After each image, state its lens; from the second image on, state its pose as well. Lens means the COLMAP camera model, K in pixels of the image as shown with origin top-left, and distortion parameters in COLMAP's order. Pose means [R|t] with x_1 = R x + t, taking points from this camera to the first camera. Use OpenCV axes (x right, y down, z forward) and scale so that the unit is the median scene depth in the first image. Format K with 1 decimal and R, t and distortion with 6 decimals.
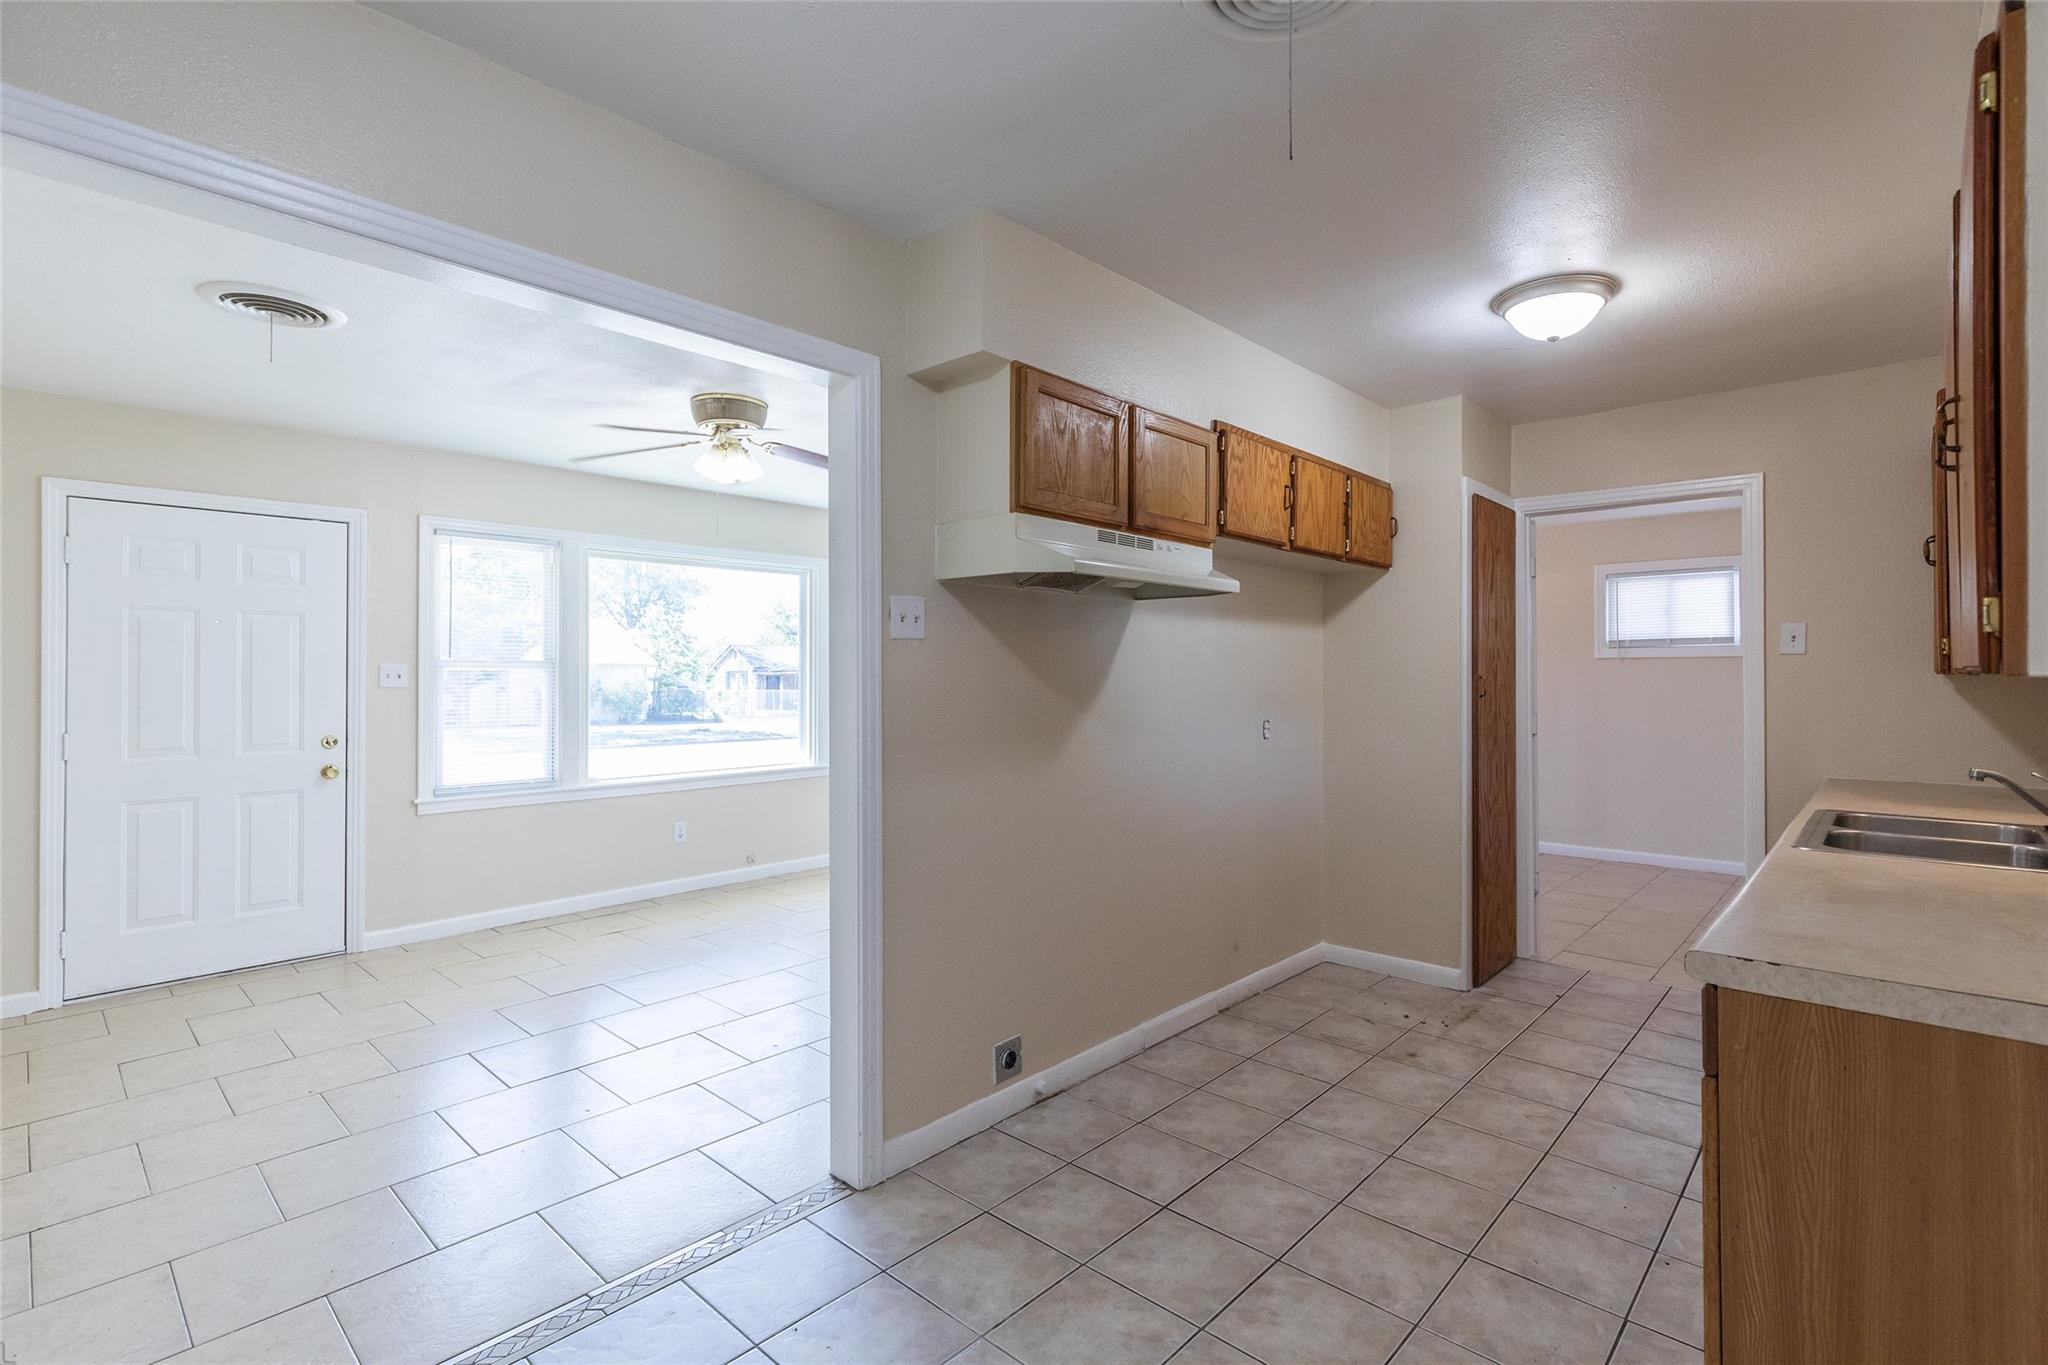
lens RADIAL K [[936.5, 0, 1037.1], [0, 936.5, 676.3], [0, 0, 1]] dist [0.016364, -0.000100]
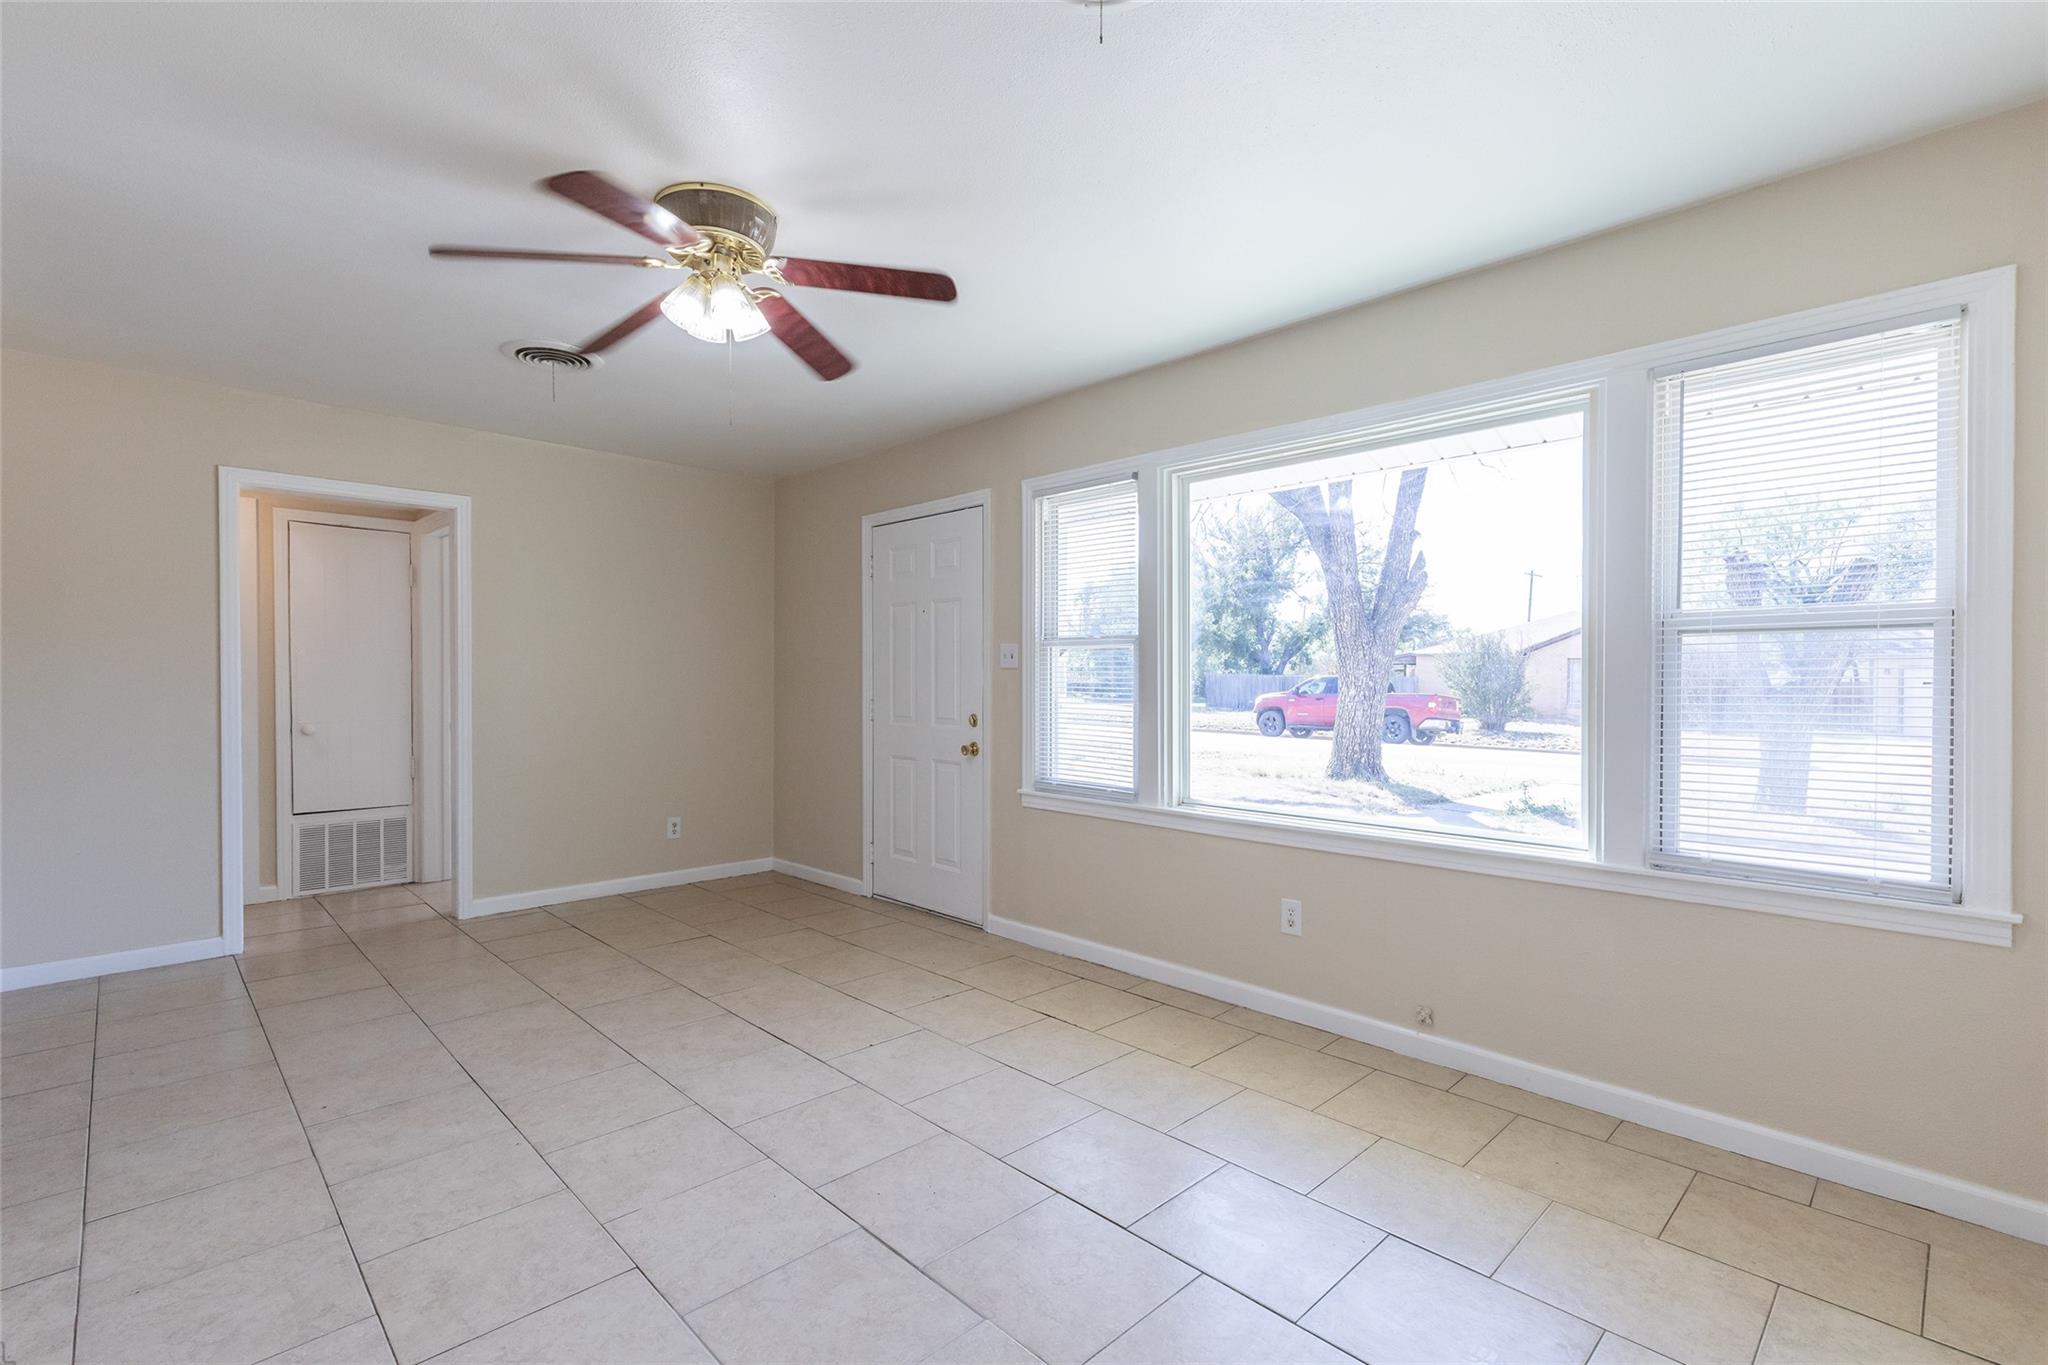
lens RADIAL K [[936.5, 0, 1027.9], [0, 936.5, 681.6], [0, 0, 1]] dist [0.016364, -0.000100]
pose [[-0.047808, 0.011006, -0.998796, 0.263038], [0.000008, 0.999939, 0.011018, 0.014888], [0.998857, 0.000519, -0.047806, 1.064605]]
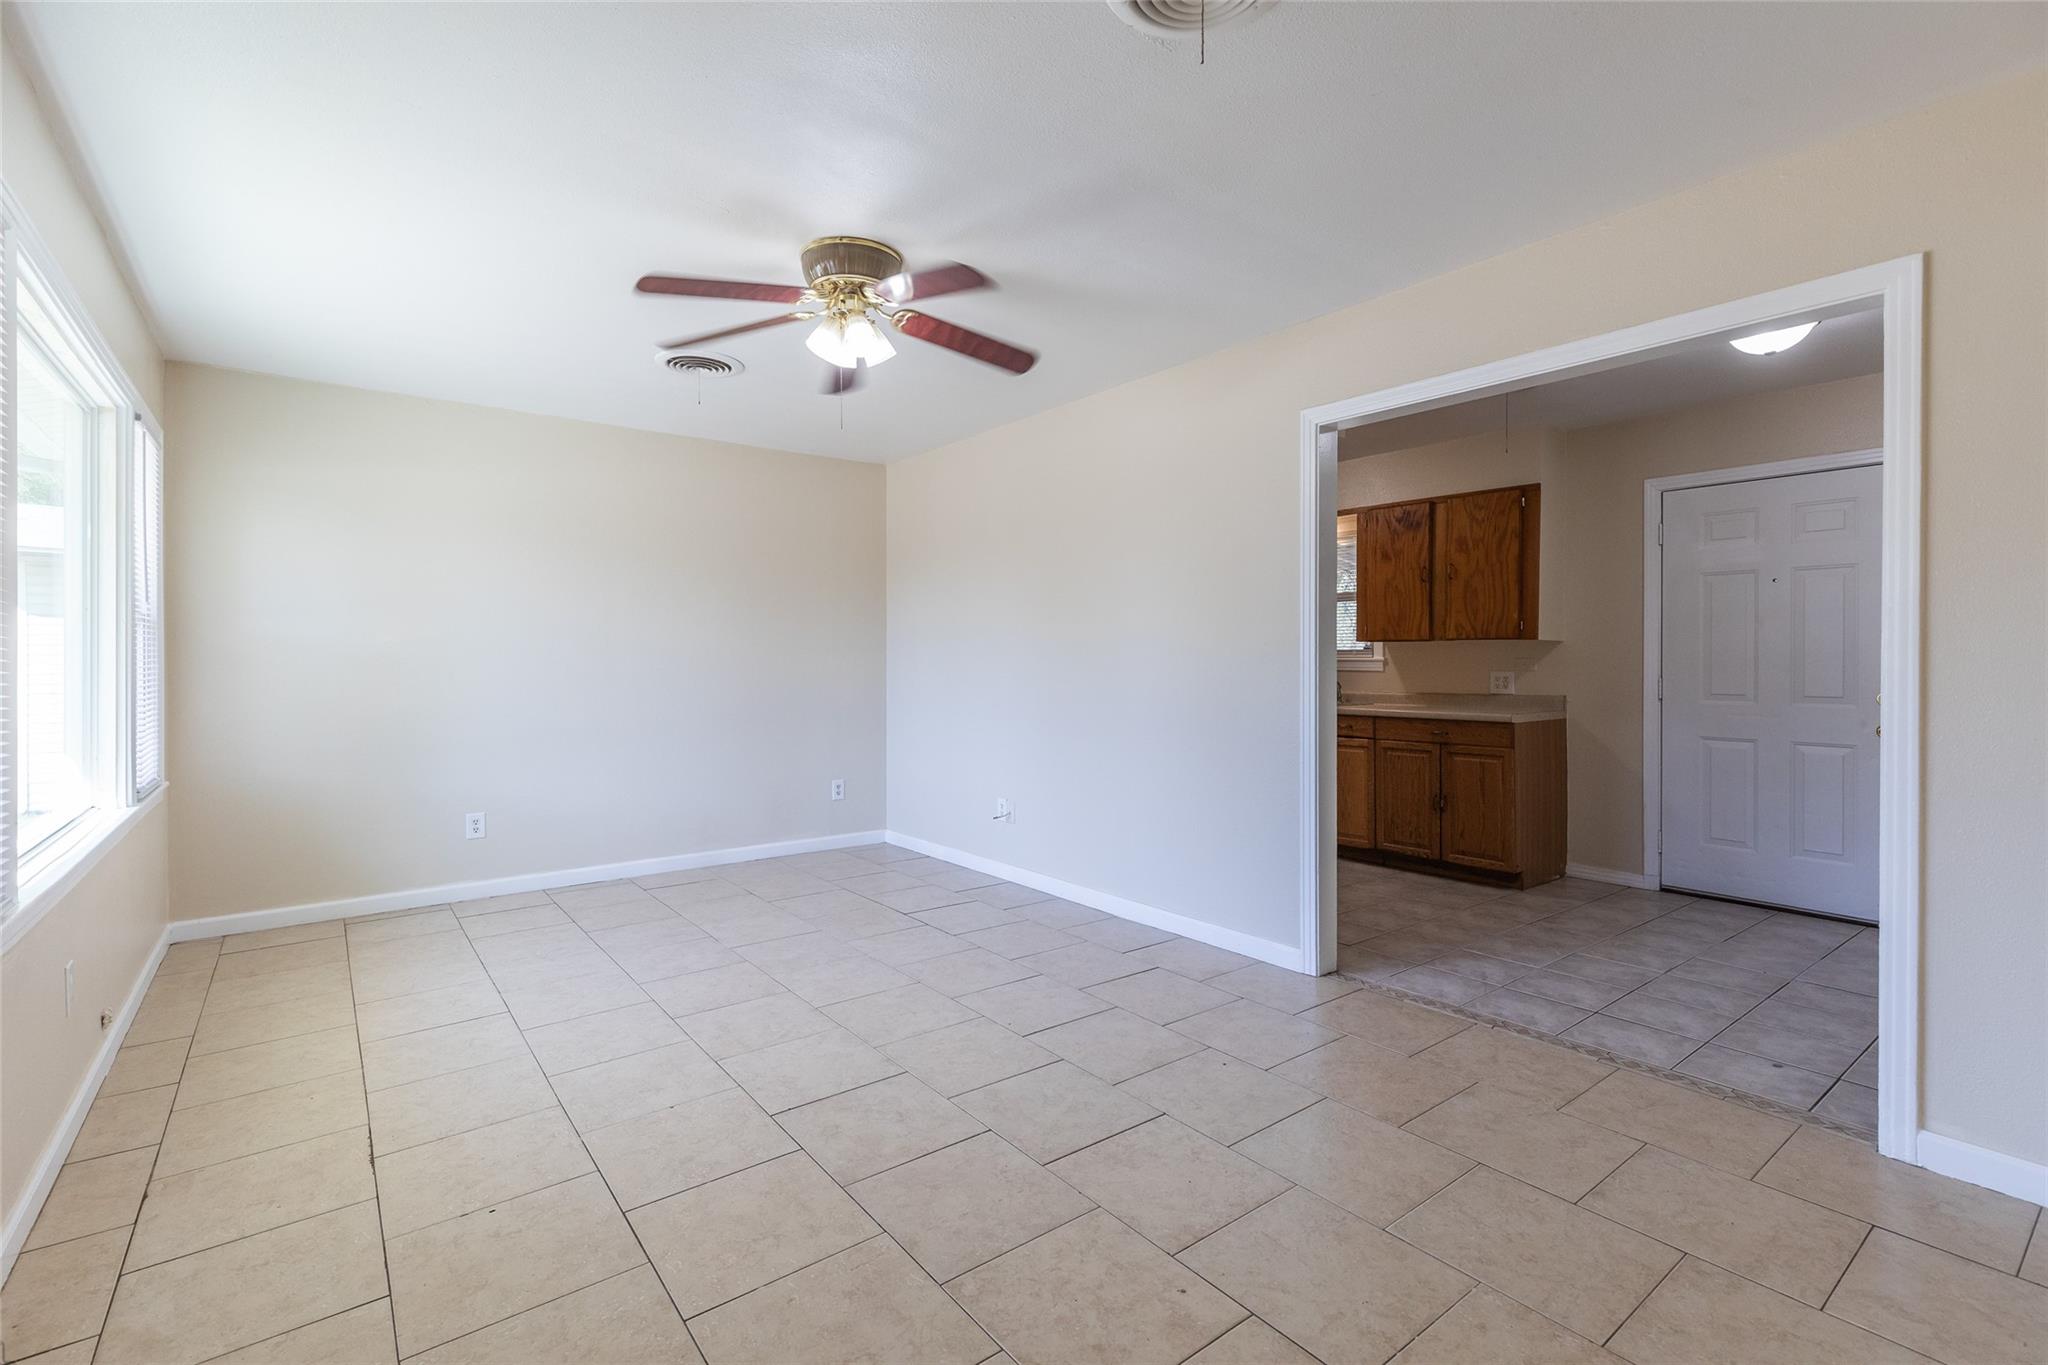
lens RADIAL K [[936.5, 0, 1026.1], [0, 936.5, 669.7], [0, 0, 1]] dist [0.016364, -0.000100]
pose [[0.165608, -0.005707, 0.986175, -0.912724], [0.003711, 0.999980, 0.005164, 0.030859], [-0.986185, 0.002804, 0.165625, 0.624719]]
